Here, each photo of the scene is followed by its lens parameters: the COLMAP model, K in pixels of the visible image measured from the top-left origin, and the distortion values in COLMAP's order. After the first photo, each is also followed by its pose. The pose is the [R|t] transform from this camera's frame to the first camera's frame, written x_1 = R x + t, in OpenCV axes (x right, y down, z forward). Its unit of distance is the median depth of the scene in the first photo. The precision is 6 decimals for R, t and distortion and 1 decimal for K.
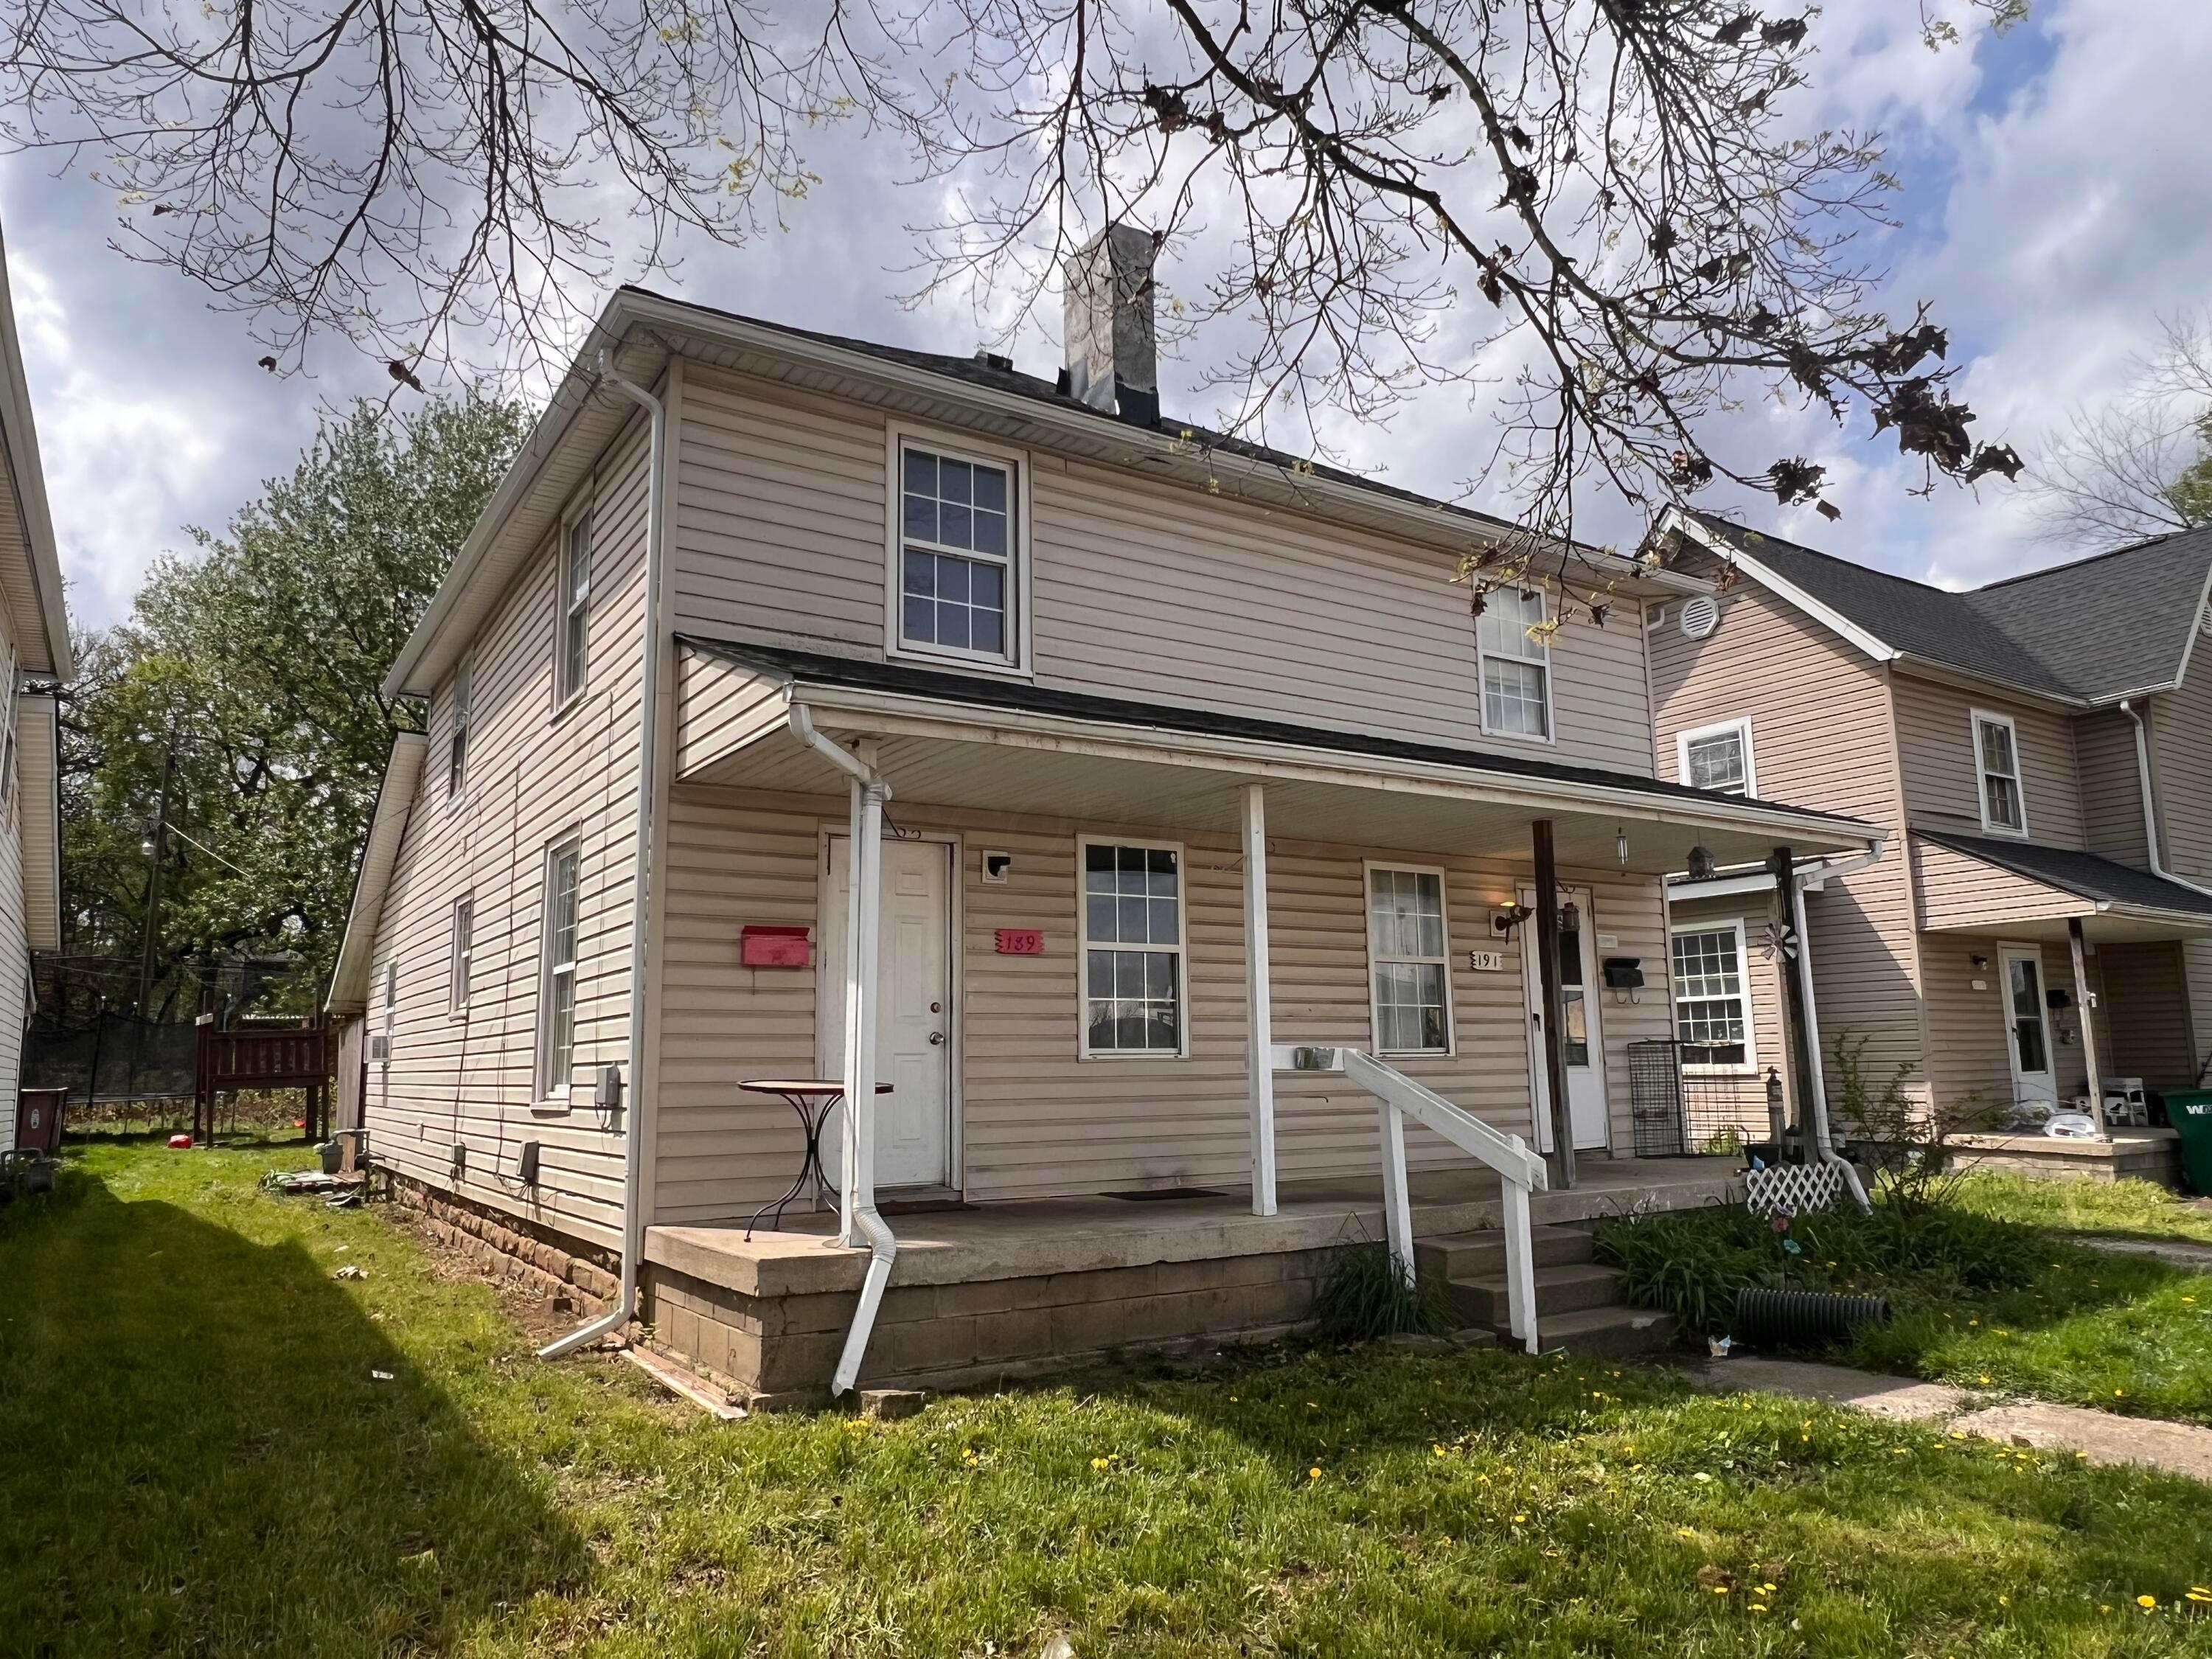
lens RADIAL K [[1461.6, 0, 1088.4], [0, 1461.6, 820.2], [0, 0, 1]] dist [0.000812, -0.002916]
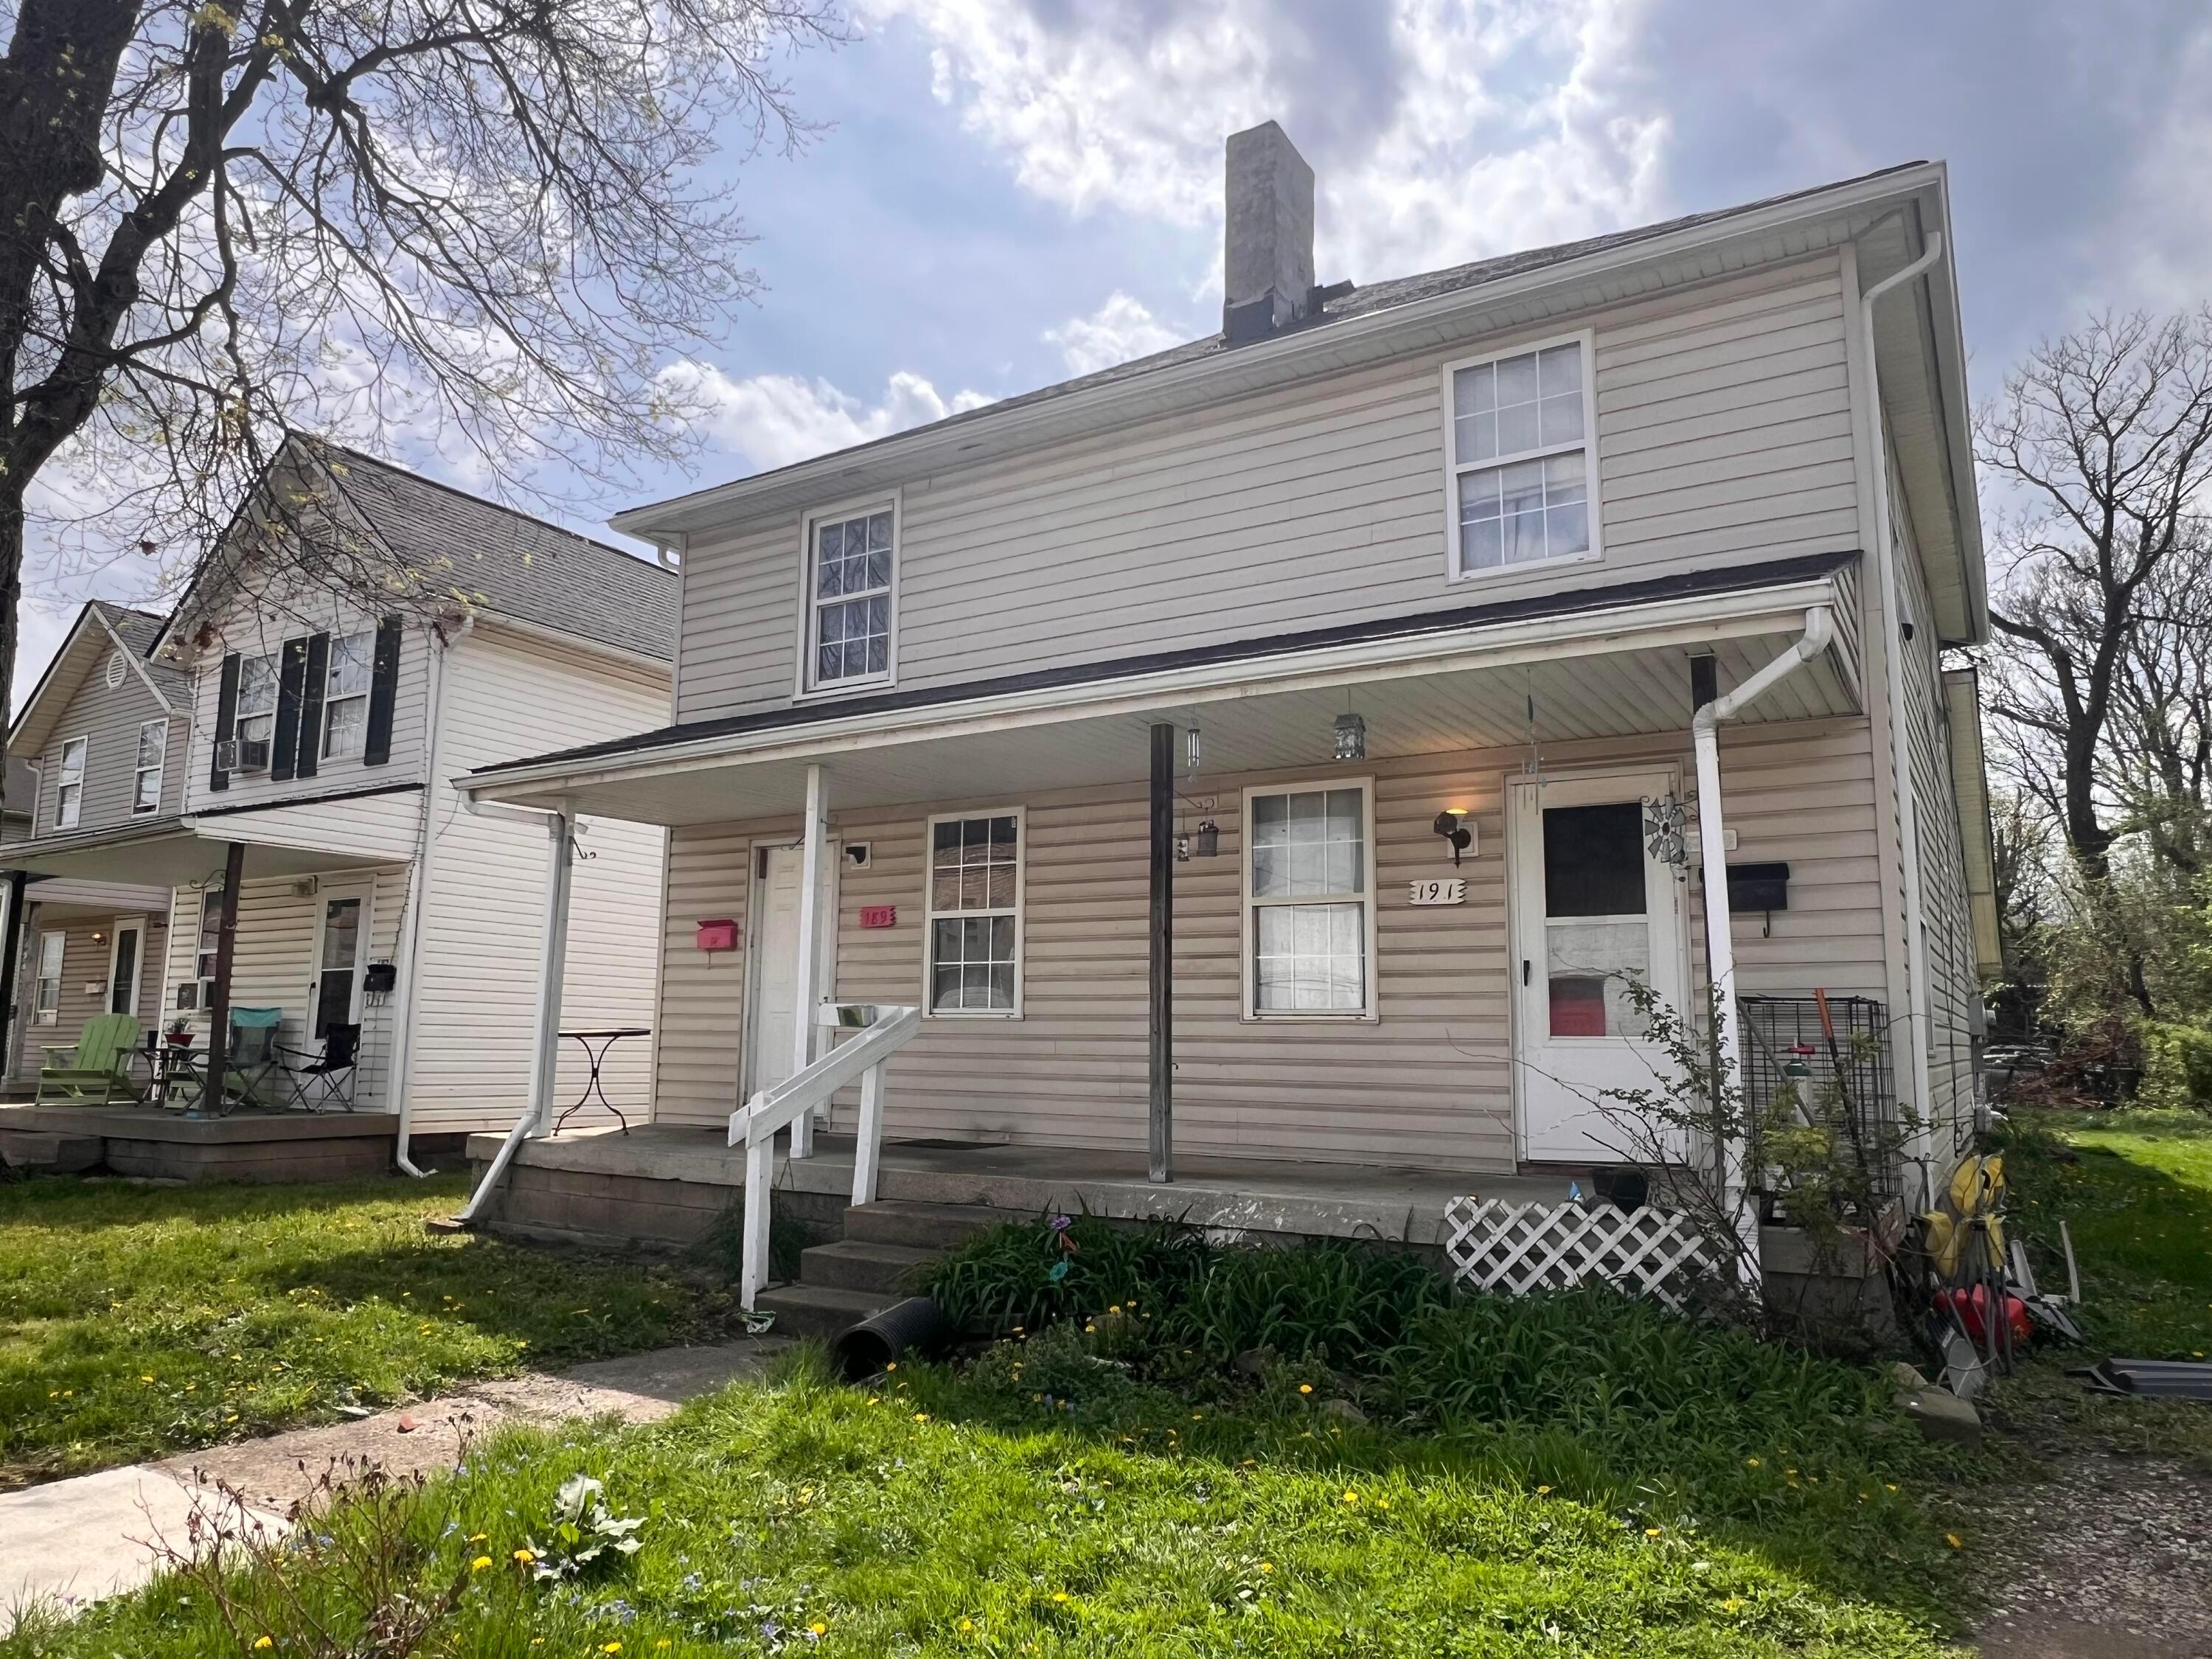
lens RADIAL K [[1461.6, 0, 1086.0], [0, 1461.6, 821.4], [0, 0, 1]] dist [0.000812, -0.002916]
pose [[0.422455, -0.118001, -0.898670, 1.030533], [0.134361, 0.988688, -0.066659, 0.102879], [0.896370, -0.092586, 0.433531, 0.621696]]
